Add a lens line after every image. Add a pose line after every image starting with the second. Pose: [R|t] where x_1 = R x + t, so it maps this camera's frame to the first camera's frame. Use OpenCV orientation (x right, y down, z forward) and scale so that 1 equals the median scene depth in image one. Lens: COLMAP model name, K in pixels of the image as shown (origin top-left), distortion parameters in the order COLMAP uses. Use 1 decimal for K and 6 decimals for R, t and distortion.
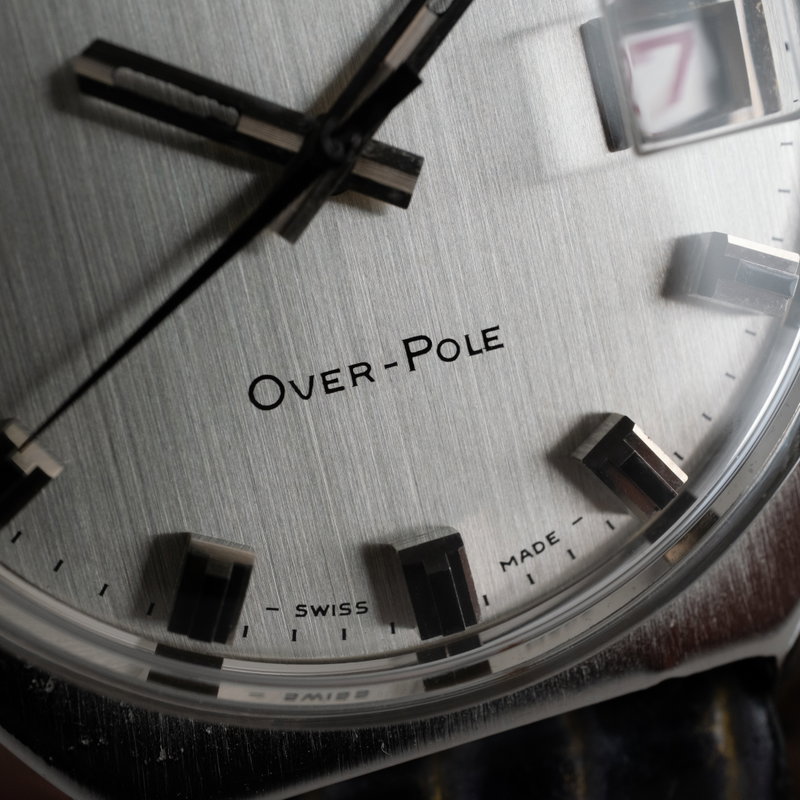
lens RADIAL K [[1391.5, 0, 400.7], [0, 1391.5, 399.8], [0, 0, 1]] dist [0.044354, 0.000000]
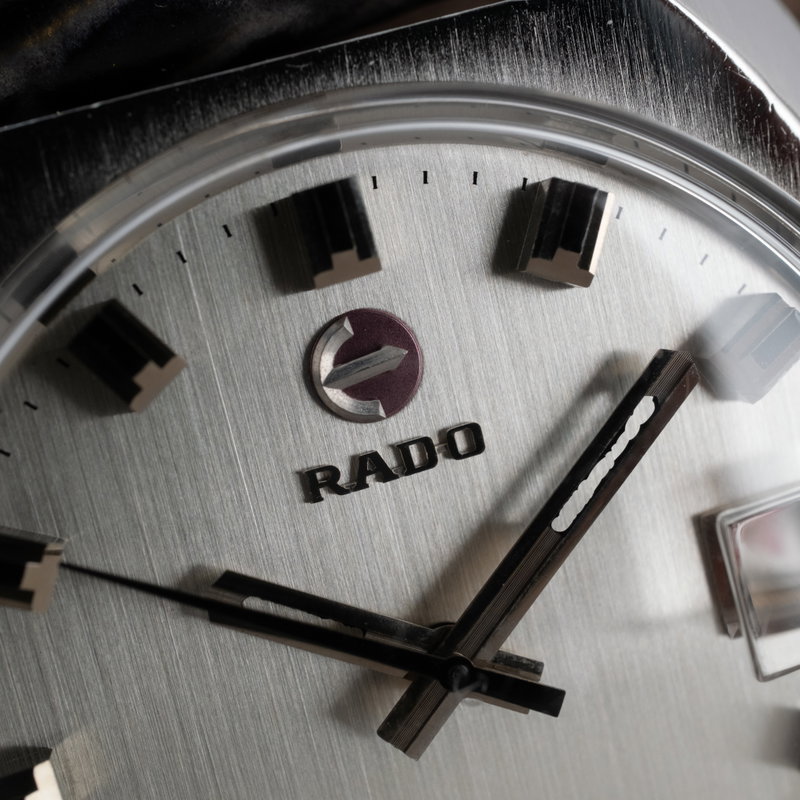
lens RADIAL K [[1391.5, 0, 399.2], [0, 1391.5, 400.1], [0, 0, 1]] dist [0.044354, 0.000000]
pose [[0.999895, -0.010221, -0.010315, -0.076435], [0.010215, 0.999948, -0.000694, -0.367502], [0.010322, 0.000588, 0.999947, -0.016708]]
